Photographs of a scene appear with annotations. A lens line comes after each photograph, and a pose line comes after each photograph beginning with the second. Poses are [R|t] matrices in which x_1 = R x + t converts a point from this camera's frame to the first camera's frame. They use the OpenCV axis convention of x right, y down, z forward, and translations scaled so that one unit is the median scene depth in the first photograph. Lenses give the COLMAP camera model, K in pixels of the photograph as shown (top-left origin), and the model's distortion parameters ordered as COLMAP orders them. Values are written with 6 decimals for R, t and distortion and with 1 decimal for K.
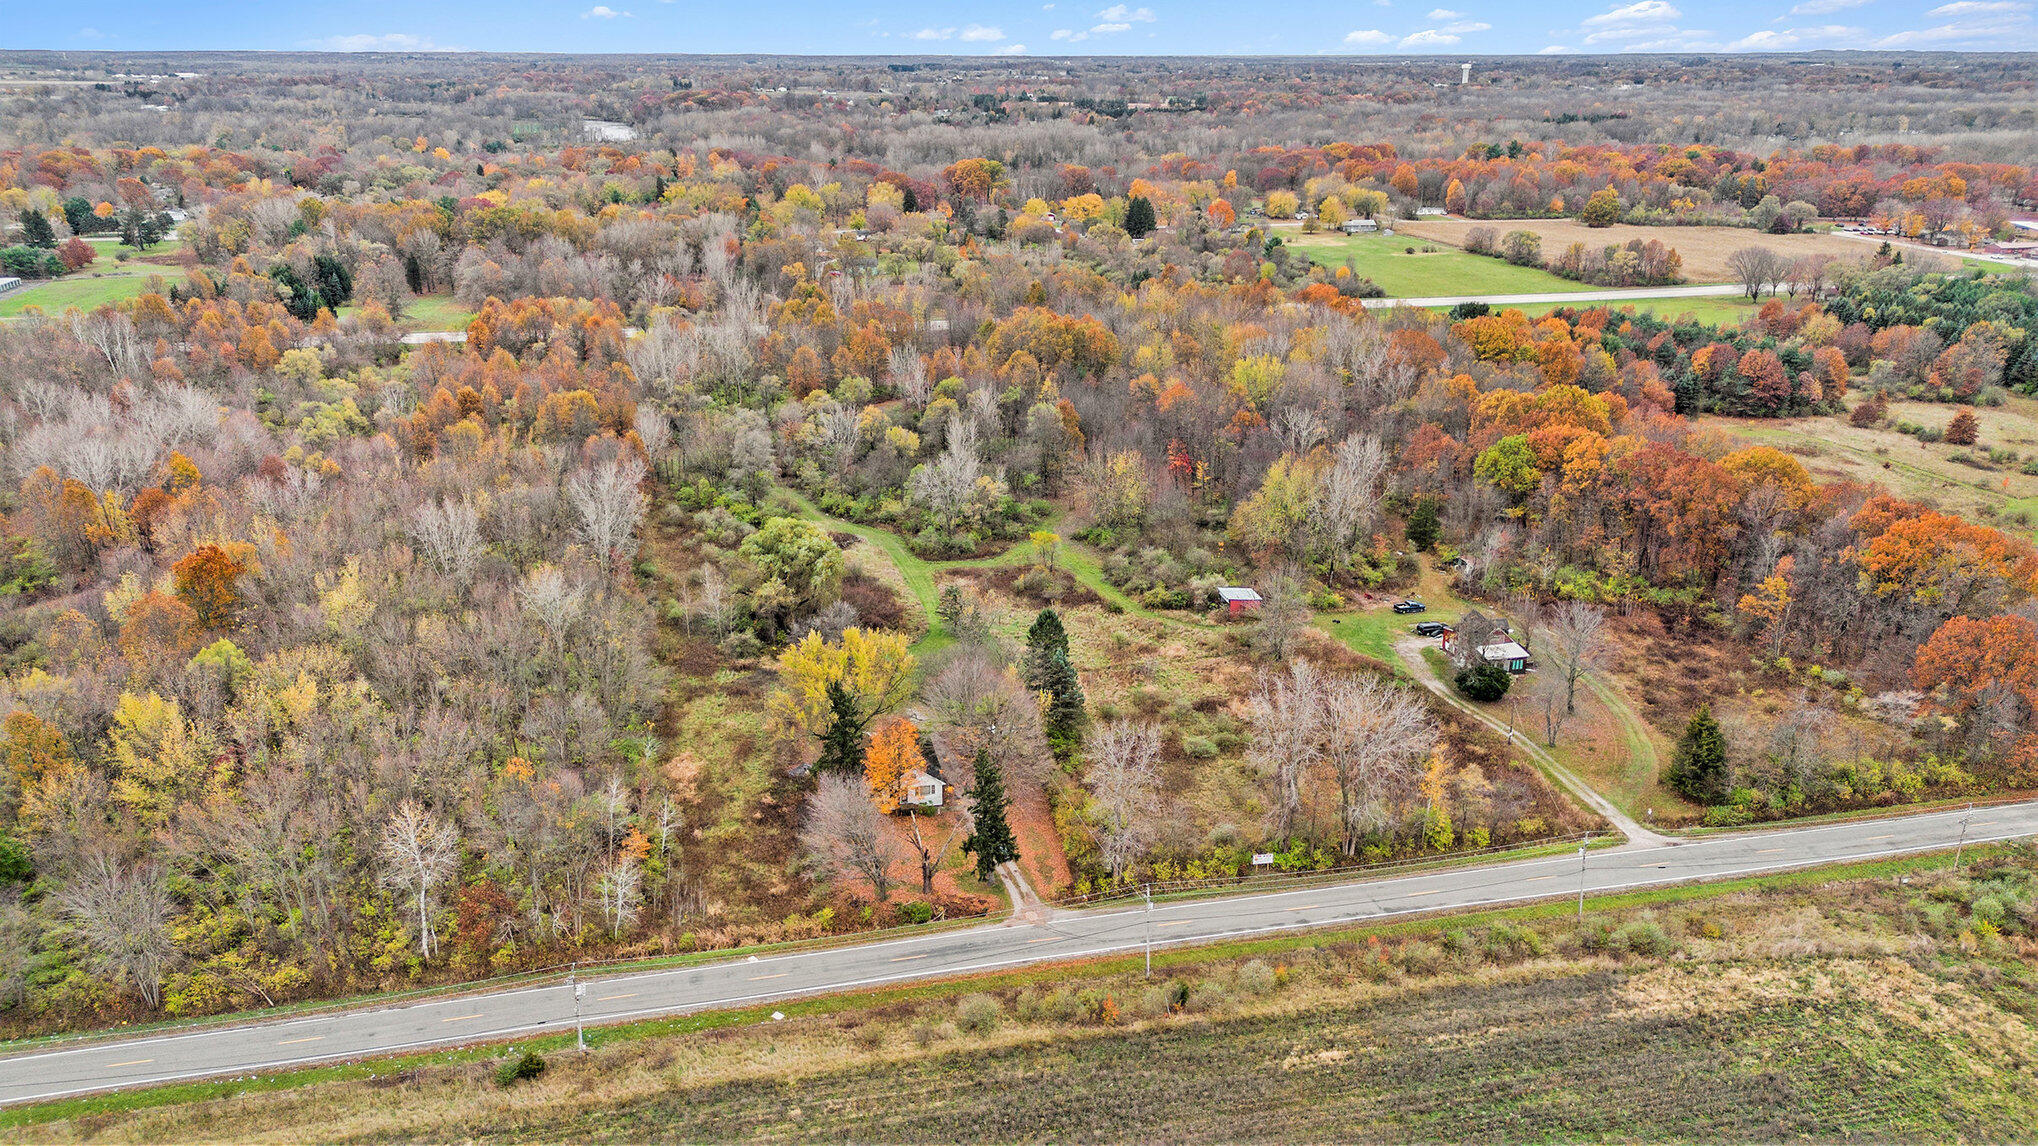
lens RADIAL K [[1439.1, 0, 1016.5], [0, 1439.1, 570.7], [0, 0, 1]] dist [0.058823, -0.042397]
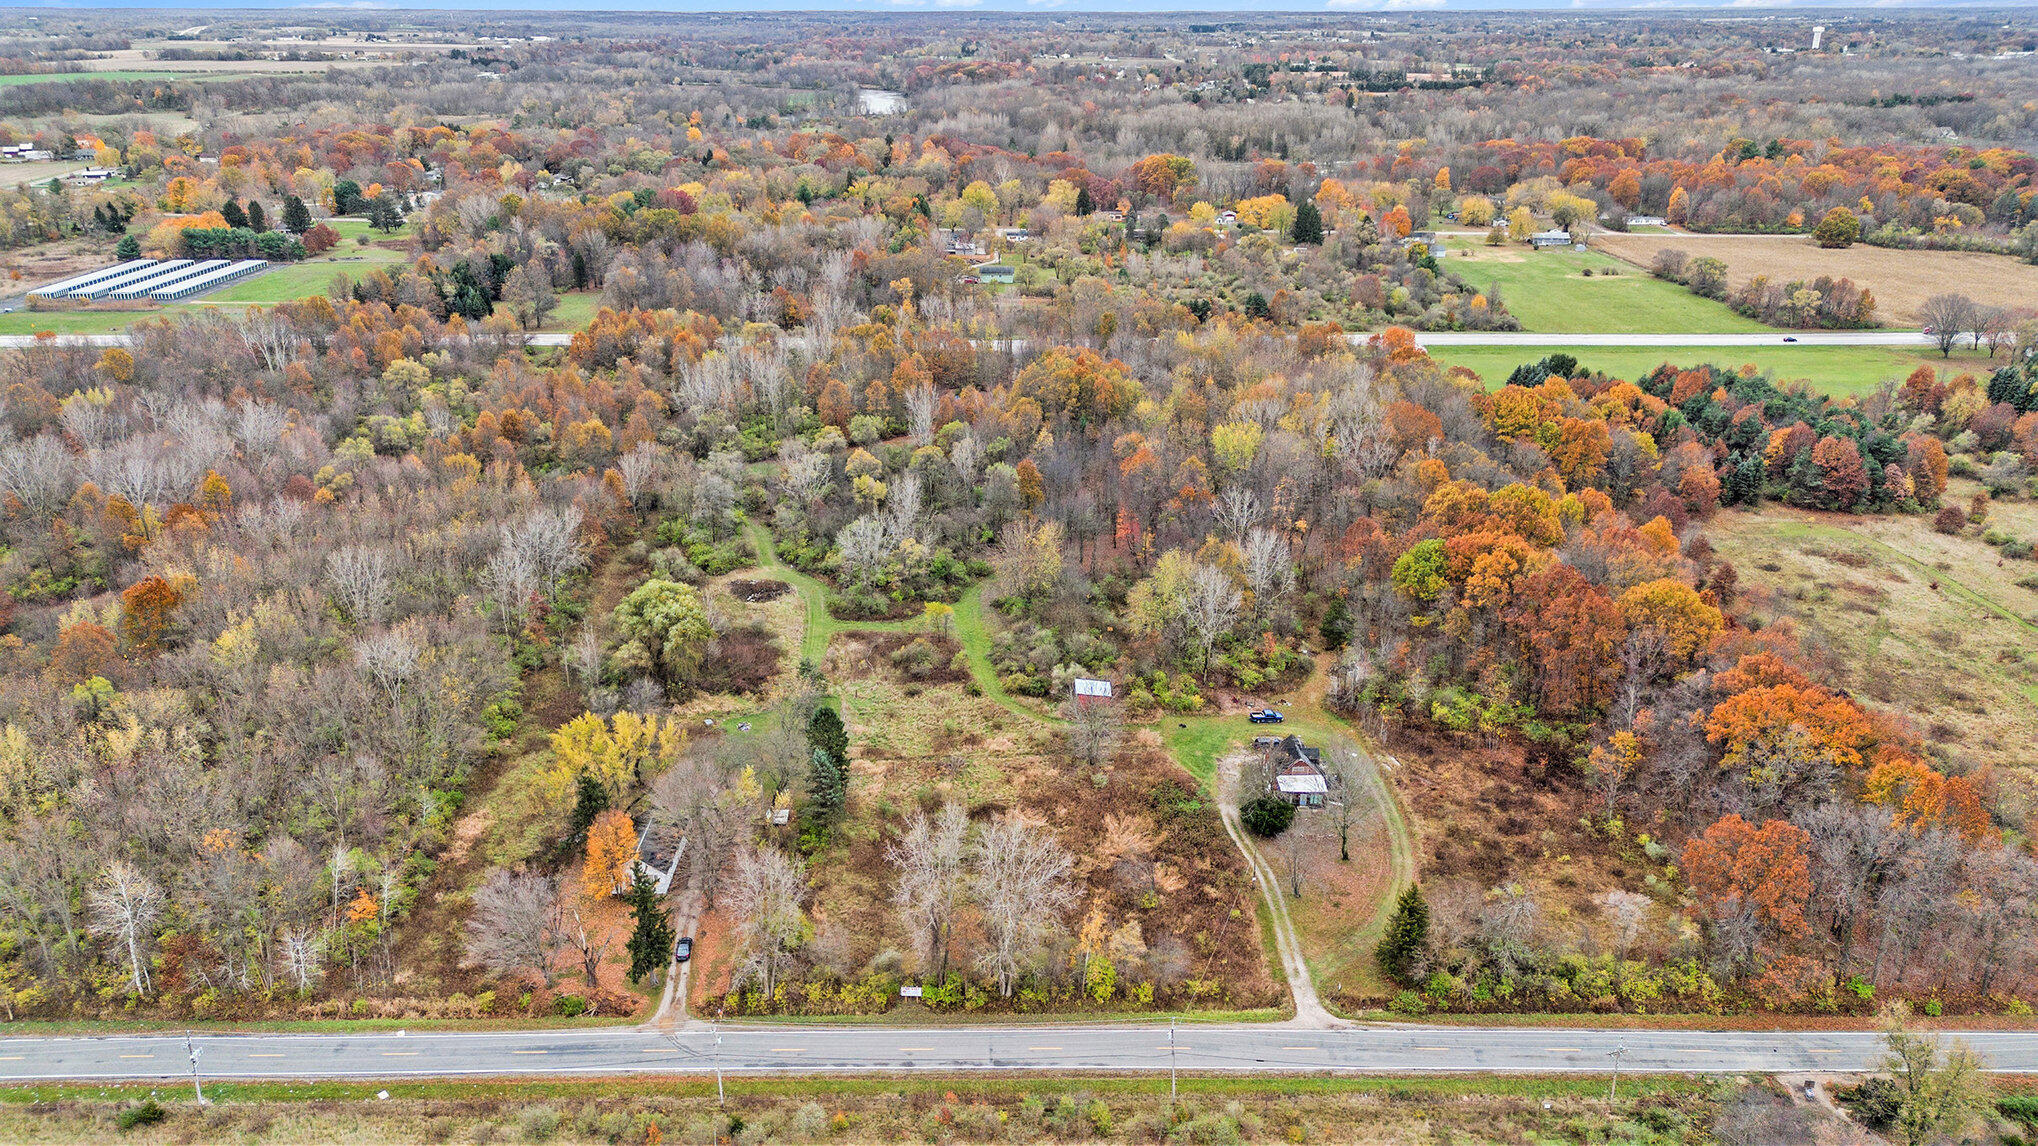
lens RADIAL K [[1439.1, 0, 1012.2], [0, 1439.1, 564.1], [0, 0, 1]] dist [0.058823, -0.042397]
pose [[0.977367, 0.075858, -0.197480, 0.203506], [-0.071009, 0.996977, 0.031529, -0.068342], [0.199275, -0.016793, 0.979800, 0.005122]]
